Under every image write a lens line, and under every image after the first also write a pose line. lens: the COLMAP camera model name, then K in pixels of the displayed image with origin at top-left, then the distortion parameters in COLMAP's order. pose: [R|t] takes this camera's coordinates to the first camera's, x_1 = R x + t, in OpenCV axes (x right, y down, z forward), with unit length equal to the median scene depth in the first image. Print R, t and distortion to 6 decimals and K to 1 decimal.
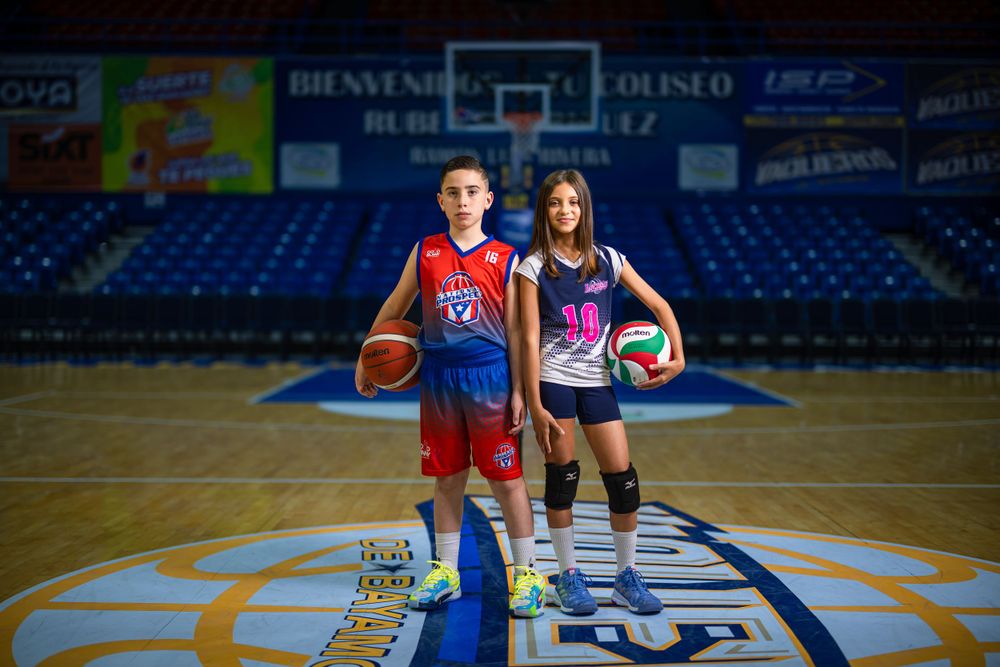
lens RADIAL K [[1303.4, 0, 500.0], [0, 1303.4, 333.5], [0, 0, 1]] dist [-0.001902, 0.007935]
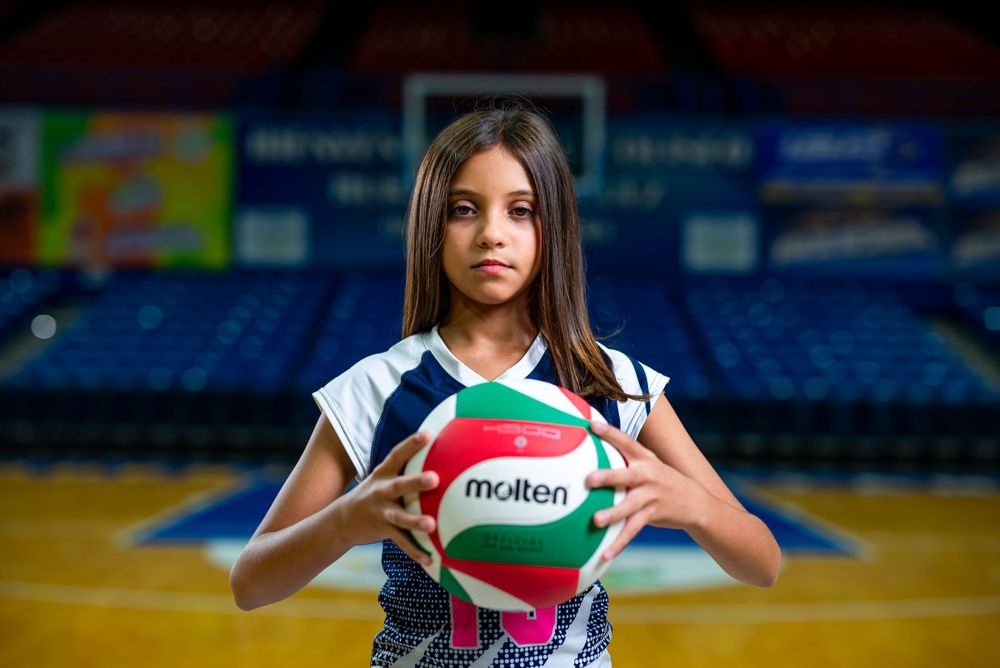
lens RADIAL K [[1303.4, 0, 500.0], [0, 1303.4, 334.0], [0, 0, 1]] dist [-0.001902, 0.007935]
pose [[0.999941, 0.010652, 0.002128, 0.009393], [-0.010498, 0.997989, -0.062505, -0.009317], [-0.002790, 0.062479, 0.998042, 0.126301]]
